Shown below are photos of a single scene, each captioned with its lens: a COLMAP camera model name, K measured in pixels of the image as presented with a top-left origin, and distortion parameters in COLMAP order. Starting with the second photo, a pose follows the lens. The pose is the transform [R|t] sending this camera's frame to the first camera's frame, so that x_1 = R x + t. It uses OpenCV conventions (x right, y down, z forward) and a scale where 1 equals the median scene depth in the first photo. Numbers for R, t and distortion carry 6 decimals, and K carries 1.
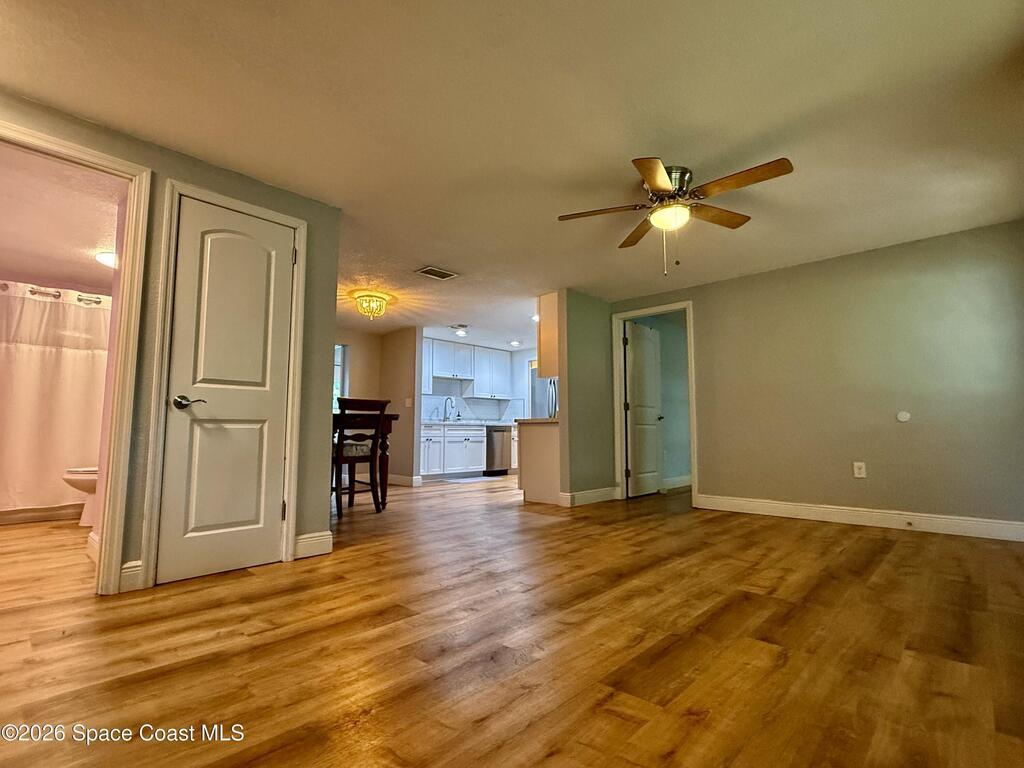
lens RADIAL K [[504.8, 0, 505.0], [0, 504.8, 385.1], [0, 0, 1]] dist [-0.001705, 0.001664]
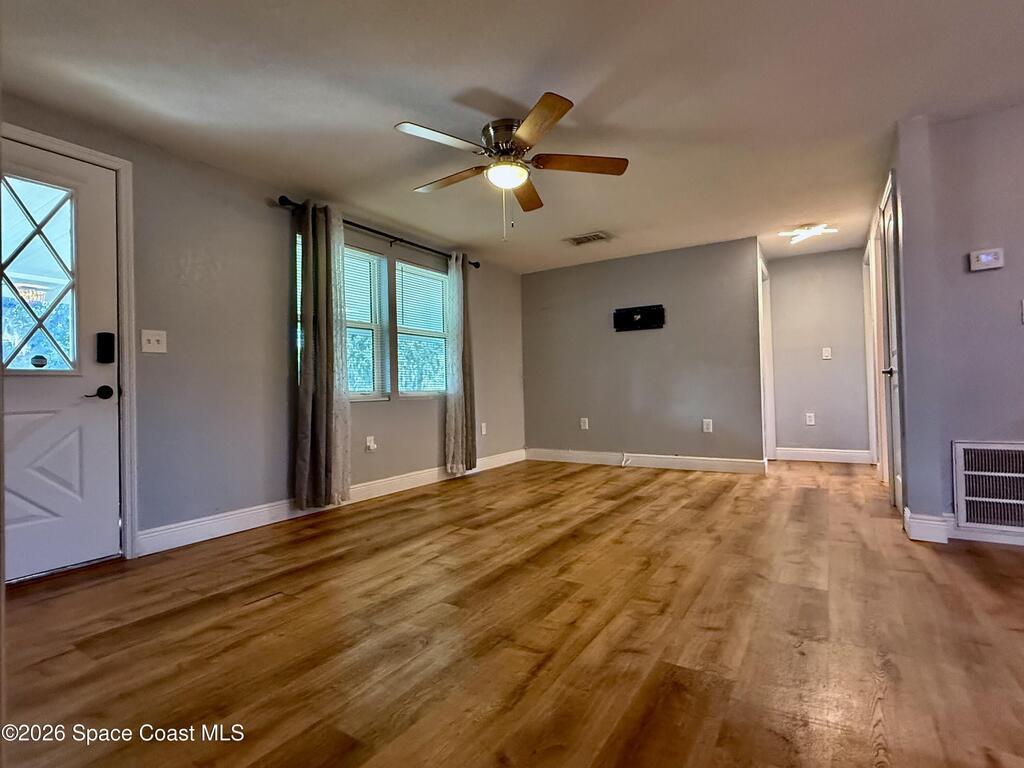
lens RADIAL K [[504.8, 0, 504.1], [0, 504.8, 380.8], [0, 0, 1]] dist [-0.001705, 0.001664]
pose [[-0.980461, 0.018208, -0.195871, 0.514012], [0.040957, 0.992781, -0.112728, 0.143263], [0.192404, -0.118548, -0.974129, 1.825769]]
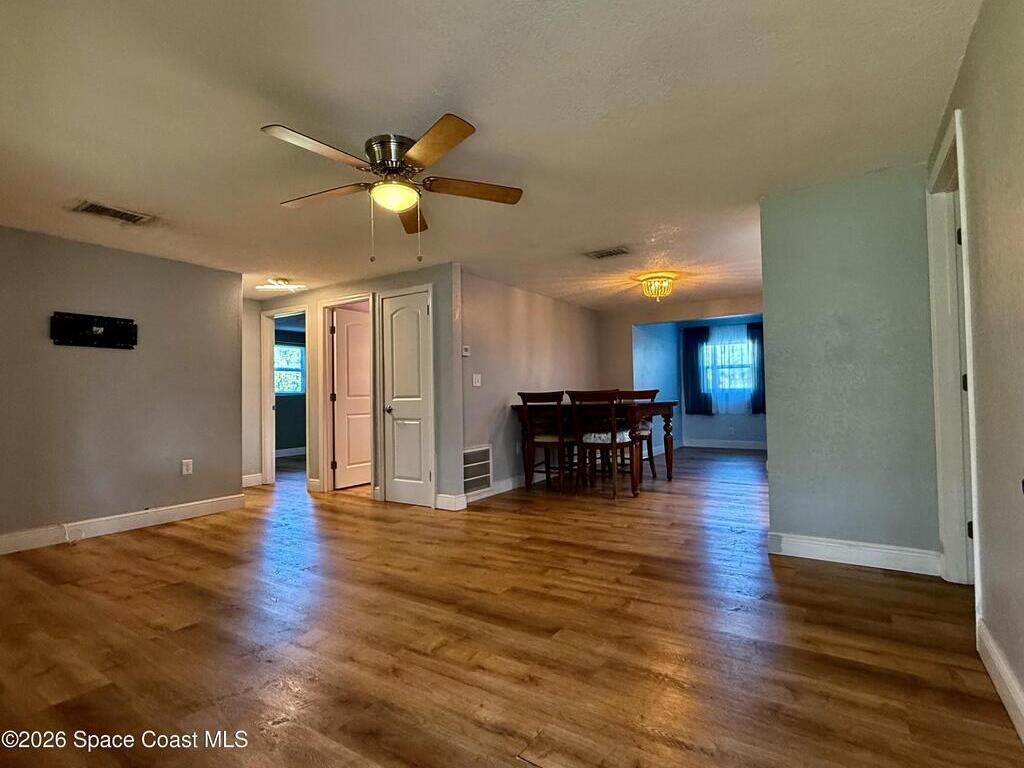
lens RADIAL K [[504.8, 0, 503.1], [0, 504.8, 386.0], [0, 0, 1]] dist [-0.001705, 0.001664]
pose [[0.167142, -0.025957, -0.985591, 1.153443], [0.112407, 0.993637, -0.007107, 0.007367], [0.979504, -0.109600, 0.168996, 0.983974]]
